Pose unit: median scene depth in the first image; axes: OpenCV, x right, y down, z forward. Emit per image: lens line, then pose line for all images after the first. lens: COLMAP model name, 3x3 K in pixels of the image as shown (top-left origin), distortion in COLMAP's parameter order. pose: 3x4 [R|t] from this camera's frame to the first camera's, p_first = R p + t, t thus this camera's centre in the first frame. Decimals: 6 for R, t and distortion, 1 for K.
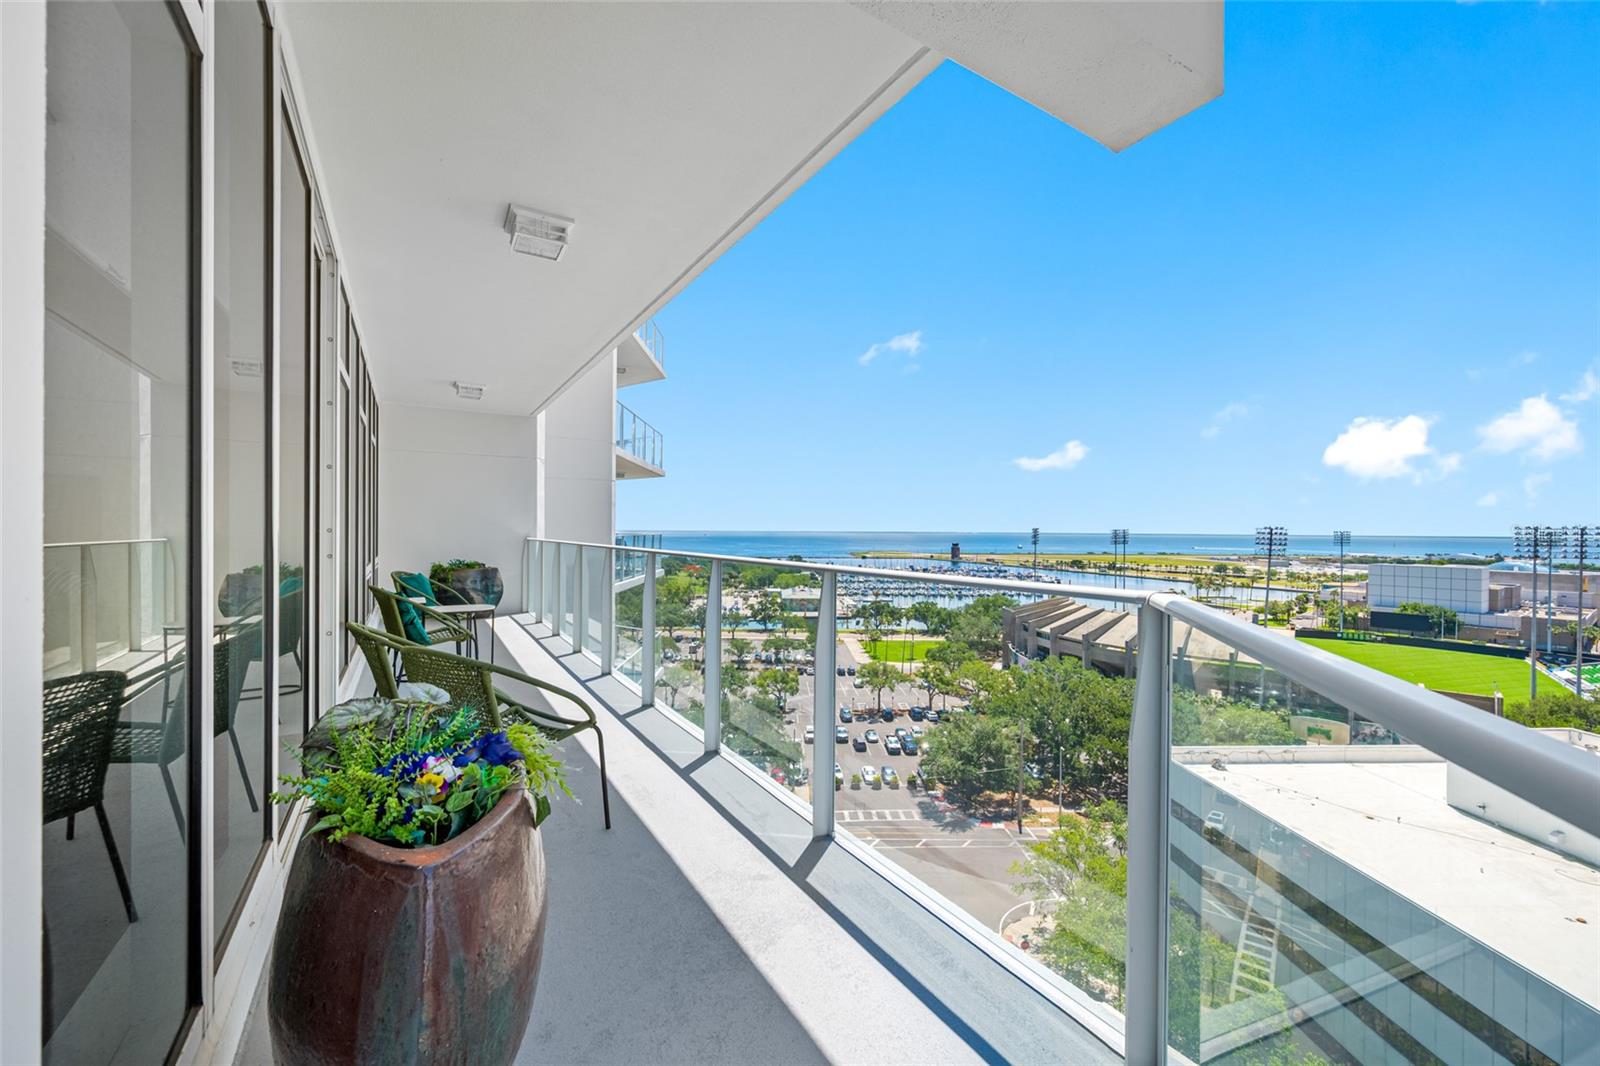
lens RADIAL K [[636.9, 0, 807.9], [0, 636.9, 533.4], [0, 0, 1]] dist [-0.000815, 0.000140]
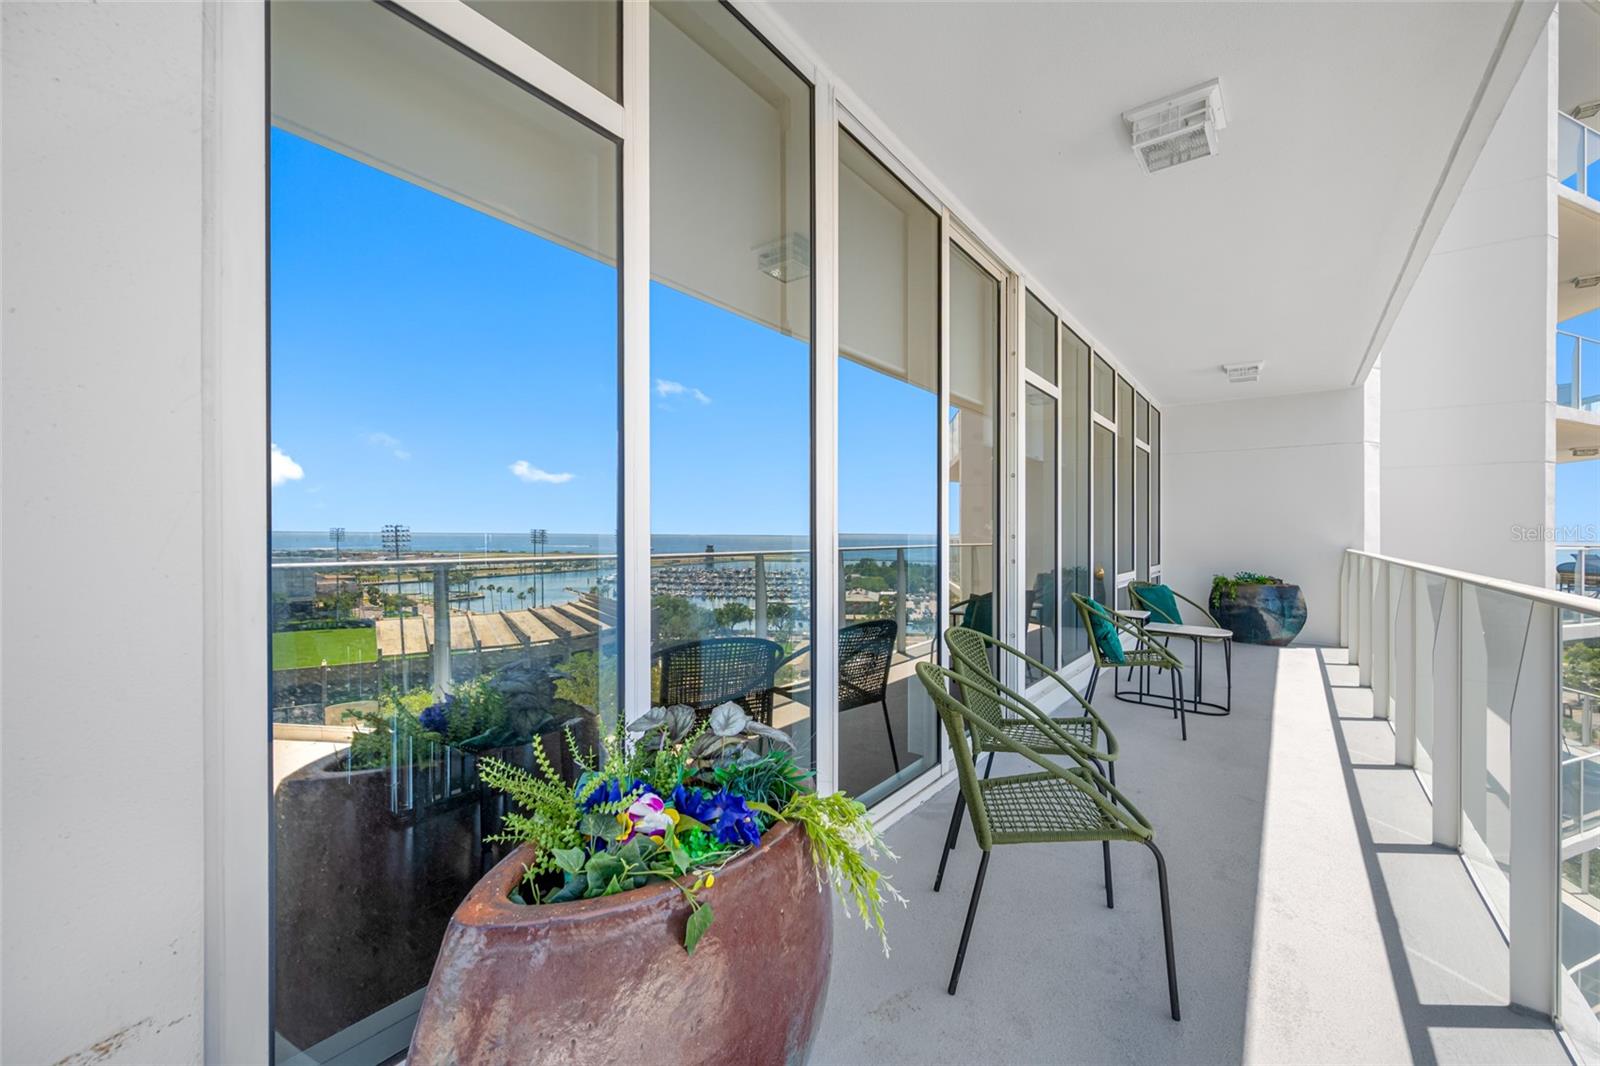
lens RADIAL K [[636.9, 0, 797.7], [0, 636.9, 533.7], [0, 0, 1]] dist [-0.000815, 0.000140]
pose [[0.347871, -0.003359, -0.937536, 0.010539], [-0.009752, 0.999927, -0.007201, 0.000153], [0.937492, 0.011647, 0.347812, 0.033244]]
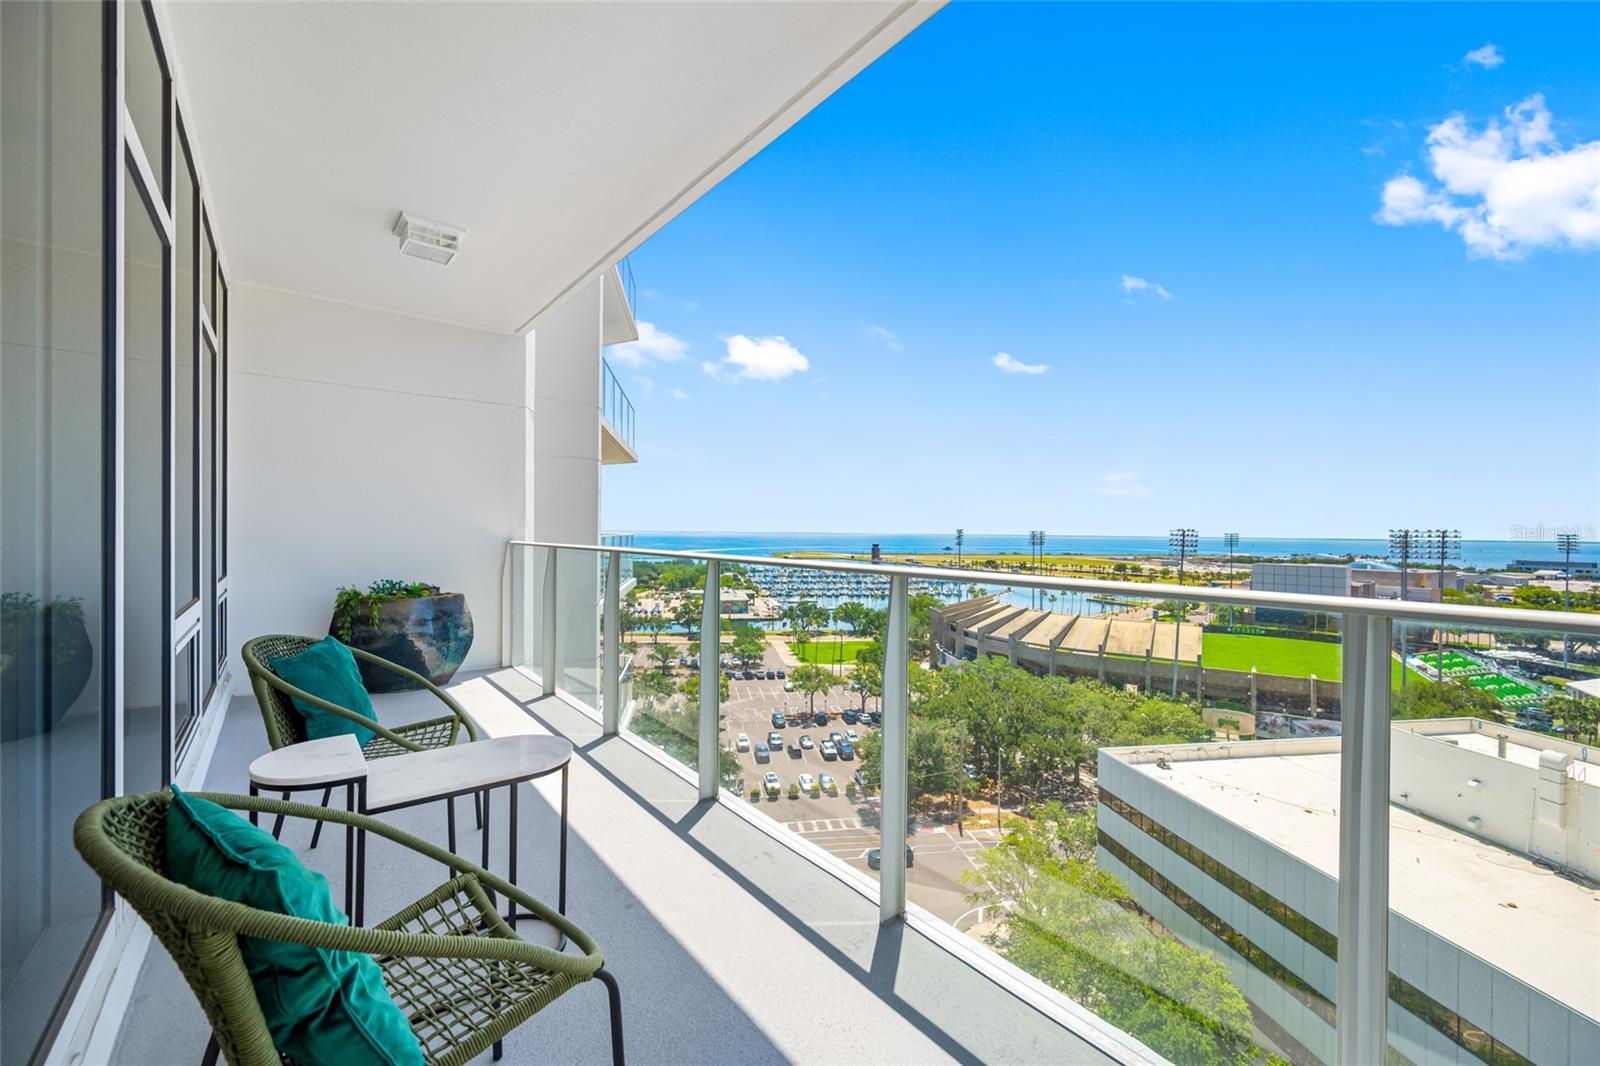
lens RADIAL K [[636.9, 0, 808.5], [0, 636.9, 536.4], [0, 0, 1]] dist [-0.000815, 0.000140]
pose [[0.991991, 0.002555, 0.126285, -0.063581], [-0.003023, 0.999989, 0.003514, -0.000090], [-0.126275, -0.003867, 0.991988, 0.100142]]
